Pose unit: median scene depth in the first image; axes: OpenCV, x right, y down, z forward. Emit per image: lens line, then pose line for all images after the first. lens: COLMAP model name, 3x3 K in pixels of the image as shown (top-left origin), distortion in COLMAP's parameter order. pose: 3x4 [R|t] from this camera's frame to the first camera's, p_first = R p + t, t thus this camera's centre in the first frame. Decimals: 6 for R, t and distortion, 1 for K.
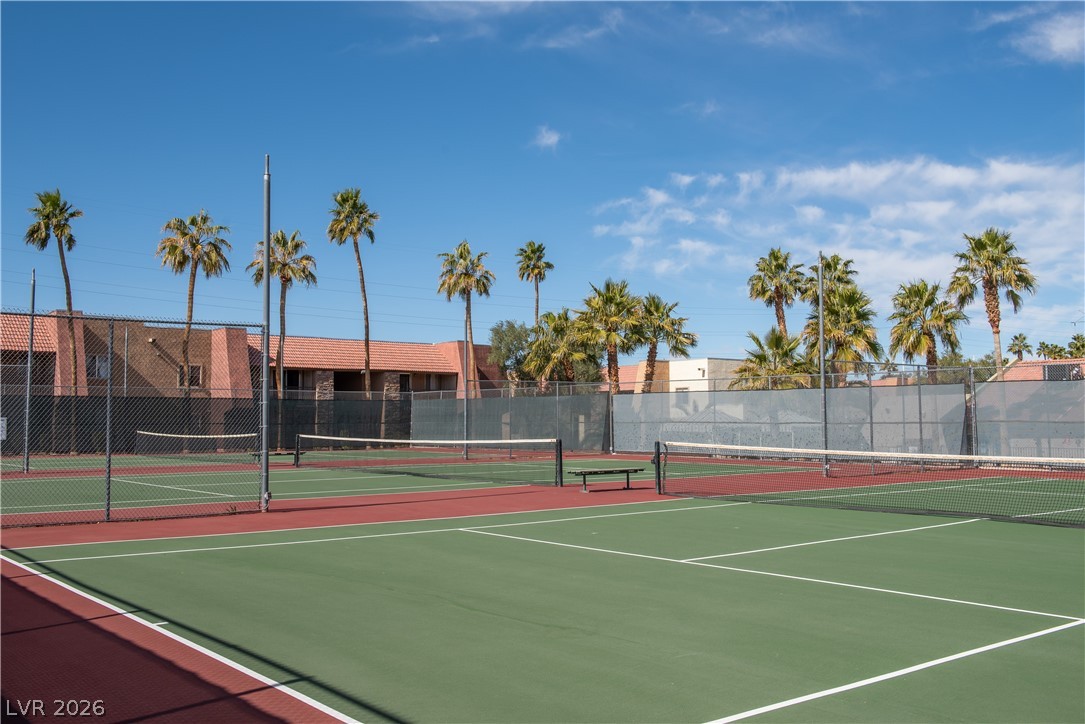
lens RADIAL K [[1040.2, 0, 542.5], [0, 1040.2, 362.0], [0, 0, 1]] dist [0.006338, 0.006049]
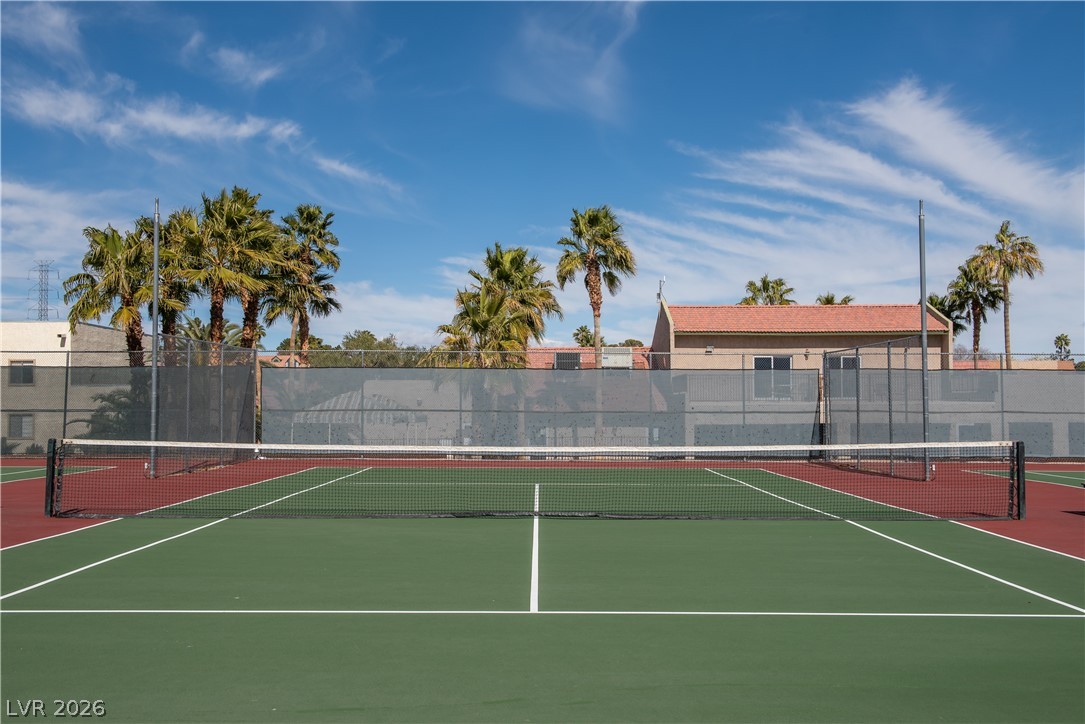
lens RADIAL K [[1043.4, 0, 542.5], [0, 1043.4, 362.0], [0, 0, 1]] dist [-0.004408, 0.001196]
pose [[0.636602, 0.040150, 0.770147, -0.314800], [-0.049524, 0.998711, -0.011129, 0.026762], [-0.769601, -0.031057, 0.637770, 0.441524]]
